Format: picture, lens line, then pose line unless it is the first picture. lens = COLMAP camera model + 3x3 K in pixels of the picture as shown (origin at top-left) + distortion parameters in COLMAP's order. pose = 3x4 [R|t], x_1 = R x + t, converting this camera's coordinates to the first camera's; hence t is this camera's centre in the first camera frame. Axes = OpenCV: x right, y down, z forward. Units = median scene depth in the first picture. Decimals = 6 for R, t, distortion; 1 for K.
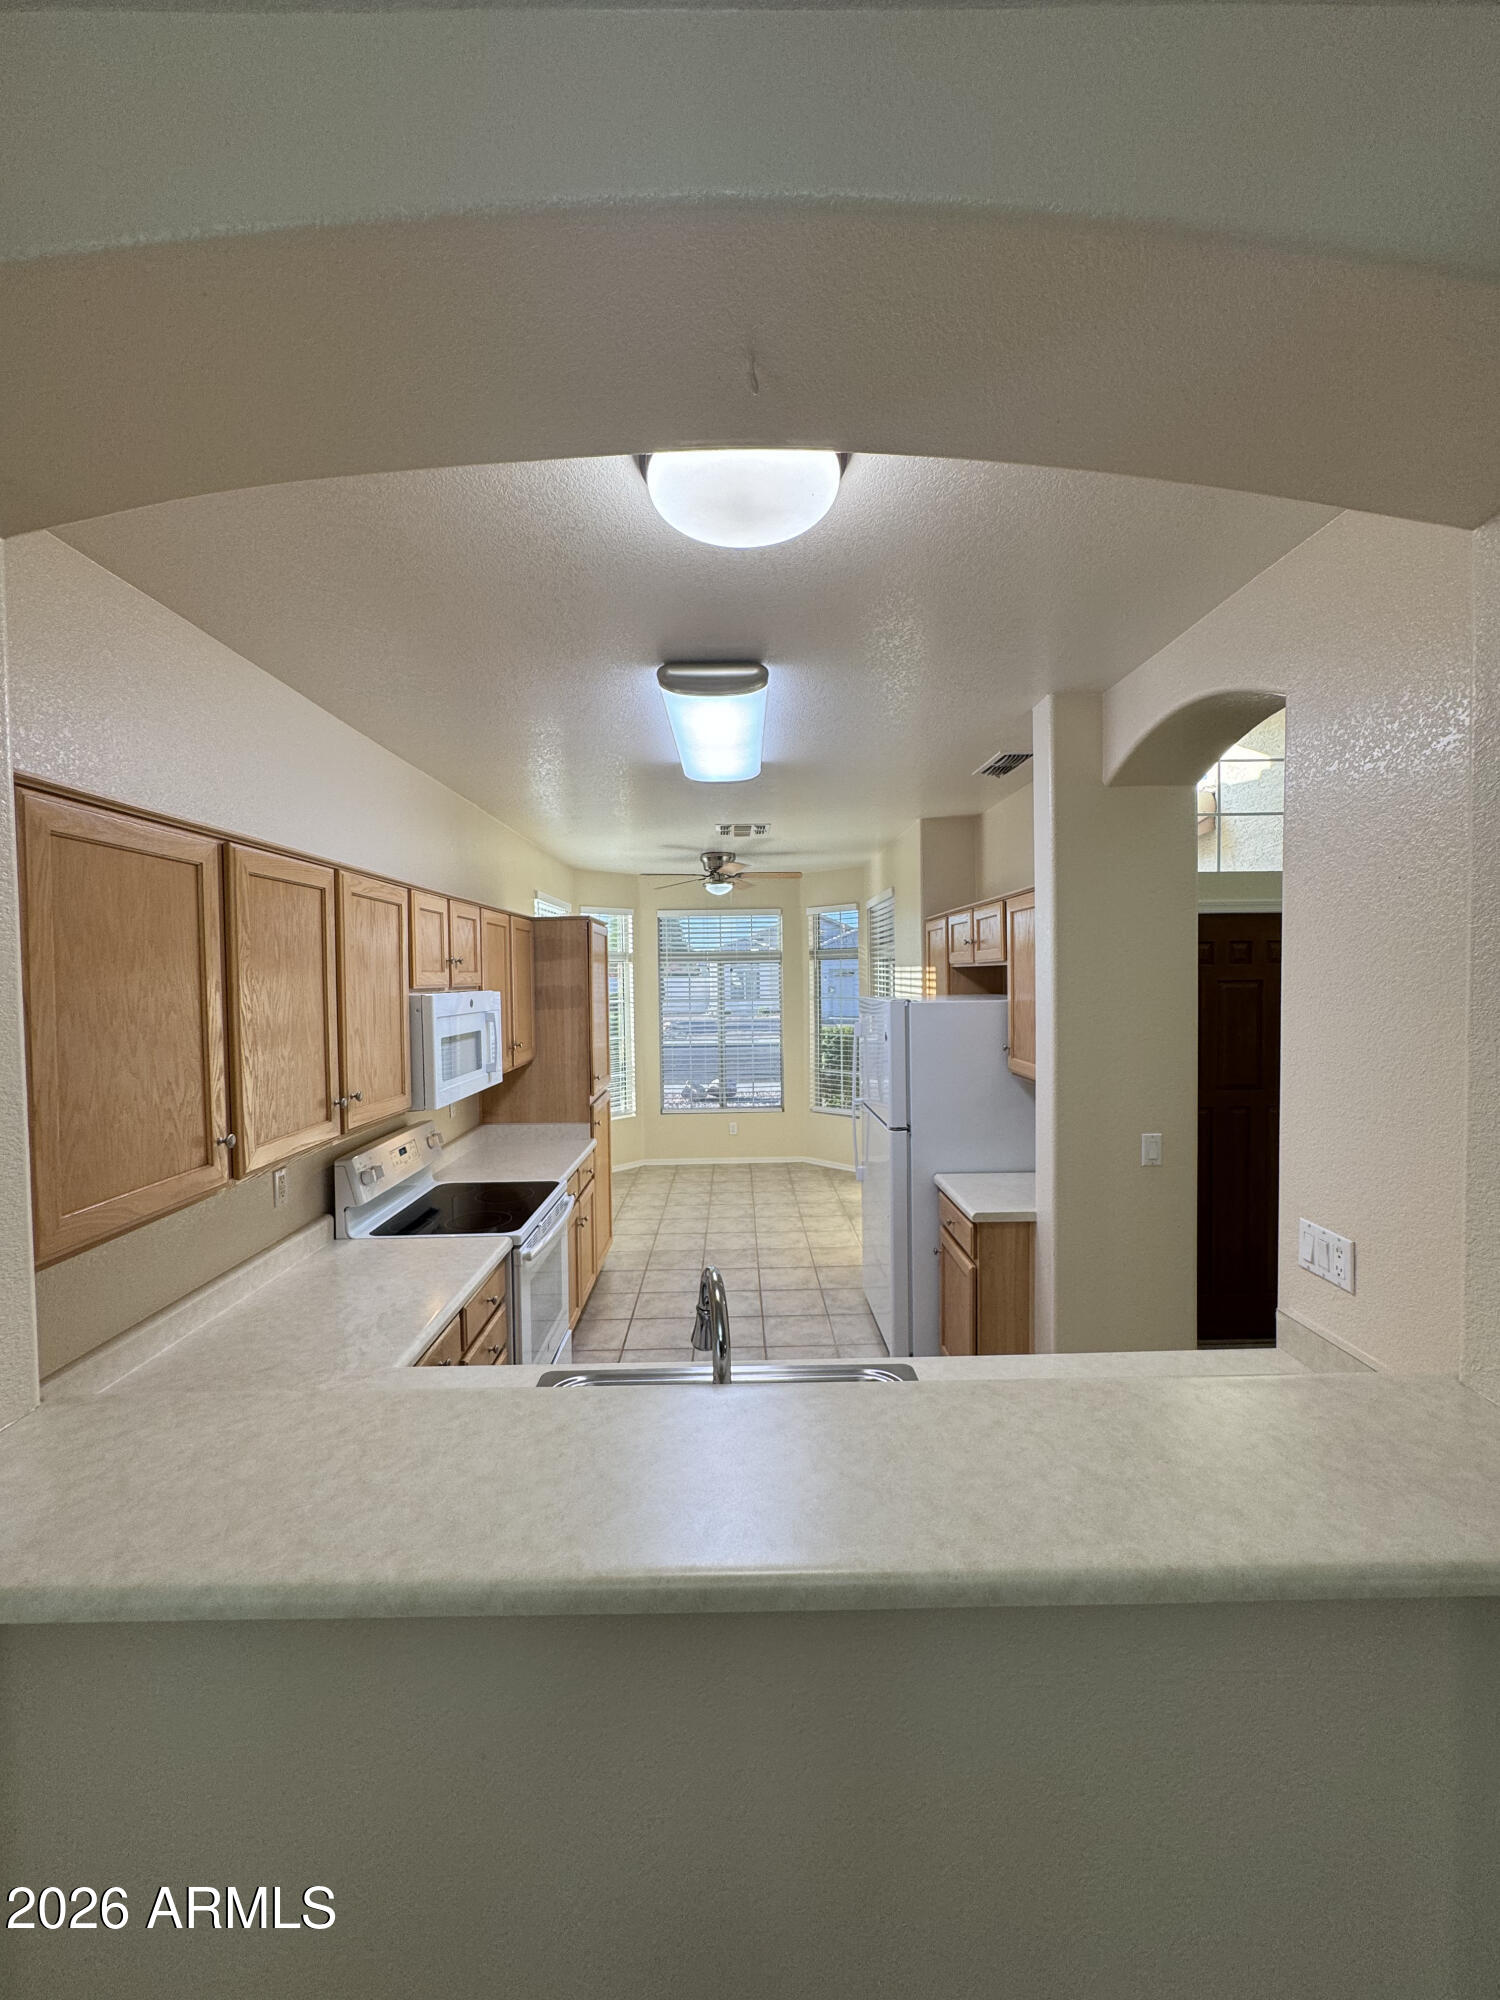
lens RADIAL K [[801.5, 0, 741.3], [0, 801.5, 999.6], [0, 0, 1]] dist [-0.002760, 0.000300]
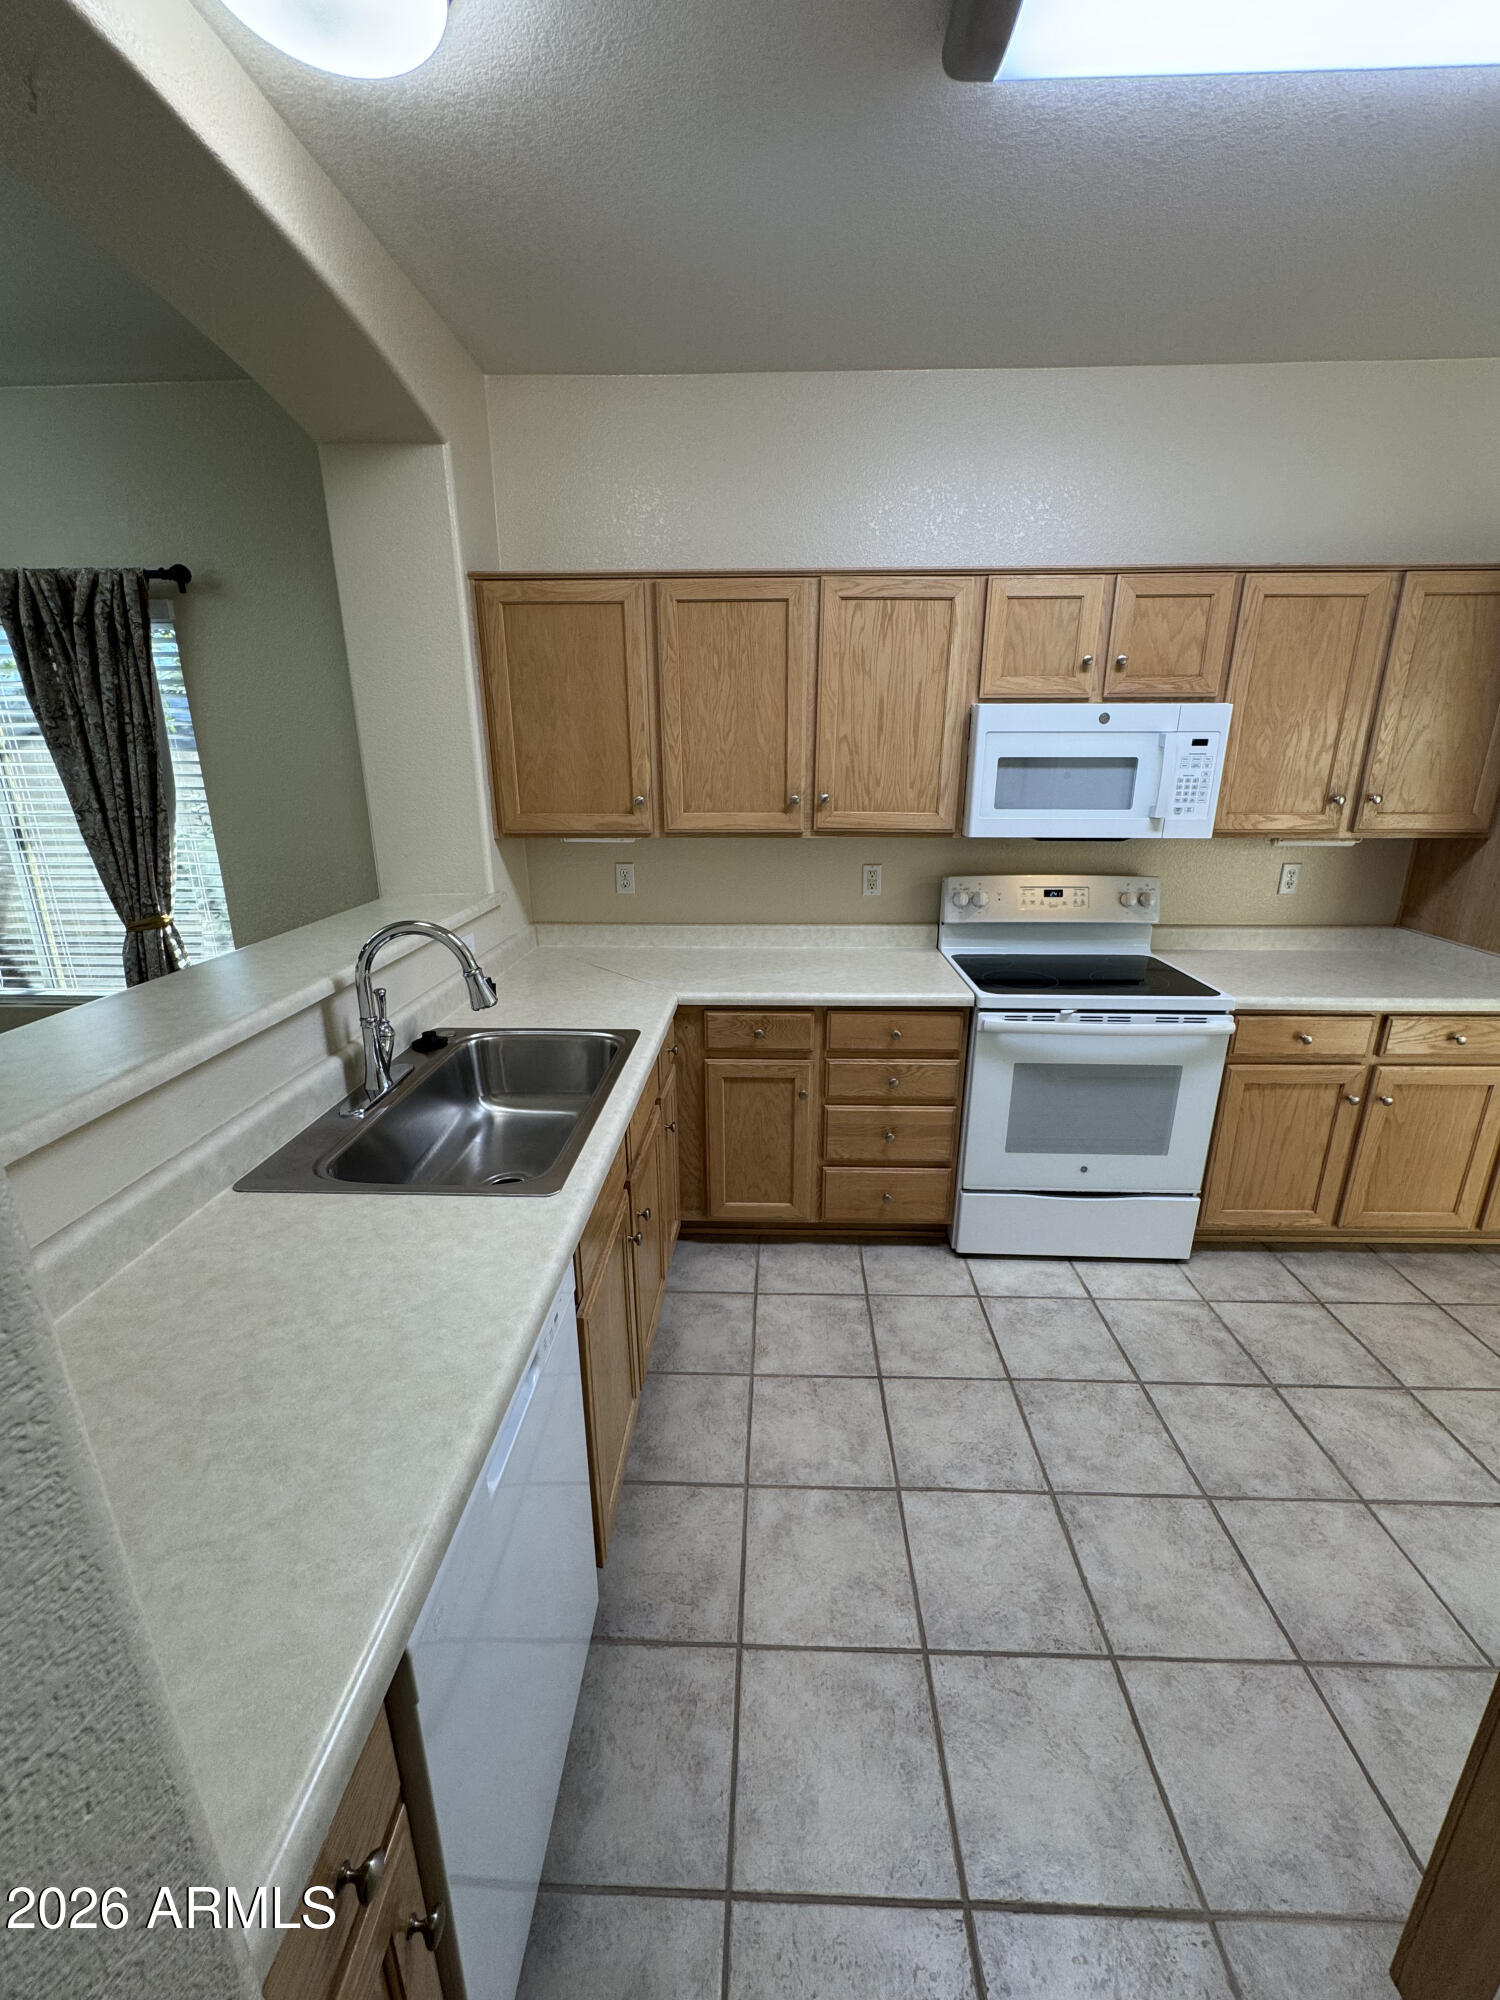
lens RADIAL K [[801.5, 0, 746.1], [0, 801.5, 997.2], [0, 0, 1]] dist [-0.002760, 0.000300]
pose [[-0.037082, 0.299140, -0.953488, 0.435753], [-0.027731, 0.953469, 0.300213, 0.034809], [0.998927, 0.037573, -0.027061, 0.611747]]
